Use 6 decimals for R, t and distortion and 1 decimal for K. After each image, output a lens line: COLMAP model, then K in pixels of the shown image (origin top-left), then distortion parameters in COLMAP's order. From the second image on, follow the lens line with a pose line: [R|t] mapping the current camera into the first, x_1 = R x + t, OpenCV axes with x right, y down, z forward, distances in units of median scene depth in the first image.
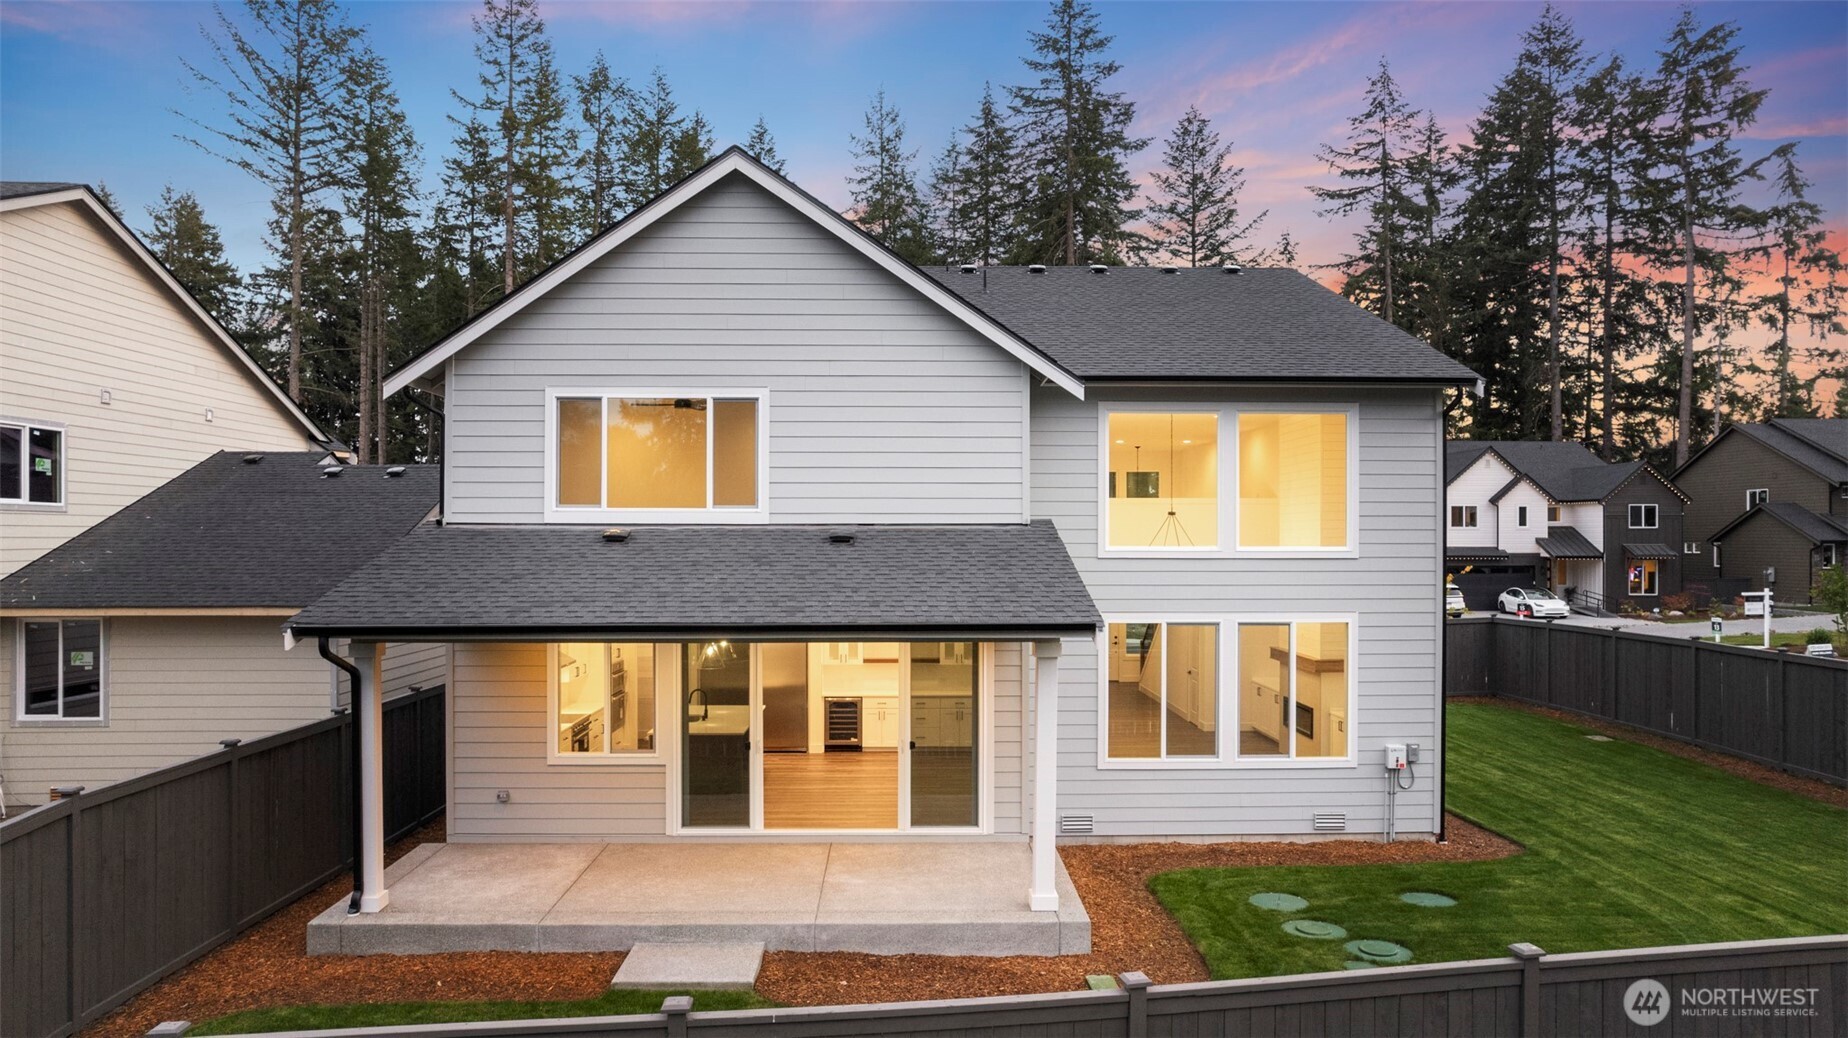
lens RADIAL K [[1194.2, 0, 925.8], [0, 1194.2, 527.5], [0, 0, 1]] dist [-0.078603, 0.084895]
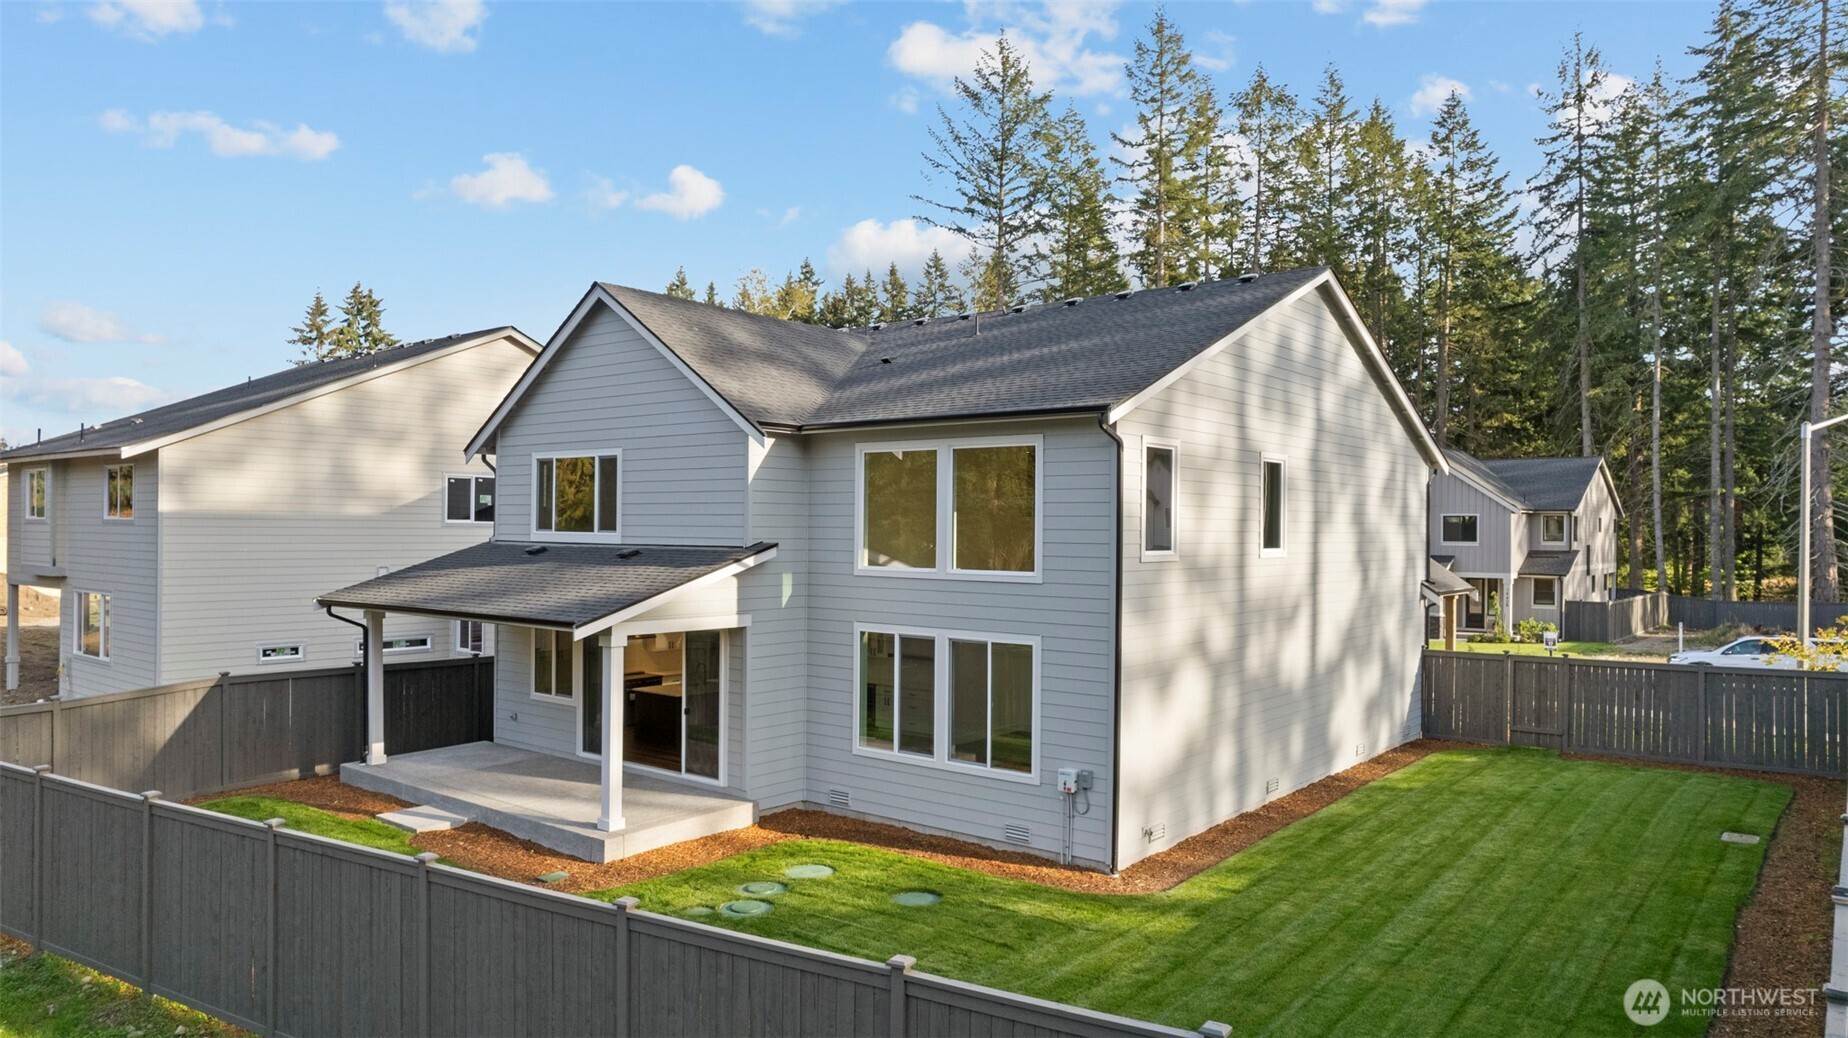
lens RADIAL K [[1198.6, 0, 920.2], [0, 1198.6, 524.1], [0, 0, 1]] dist [-0.059185, 0.049448]
pose [[0.764861, 0.003692, -0.644184, 0.953371], [-0.003932, 0.999992, 0.001062, -0.026533], [0.644183, 0.001721, 0.764870, 0.132445]]
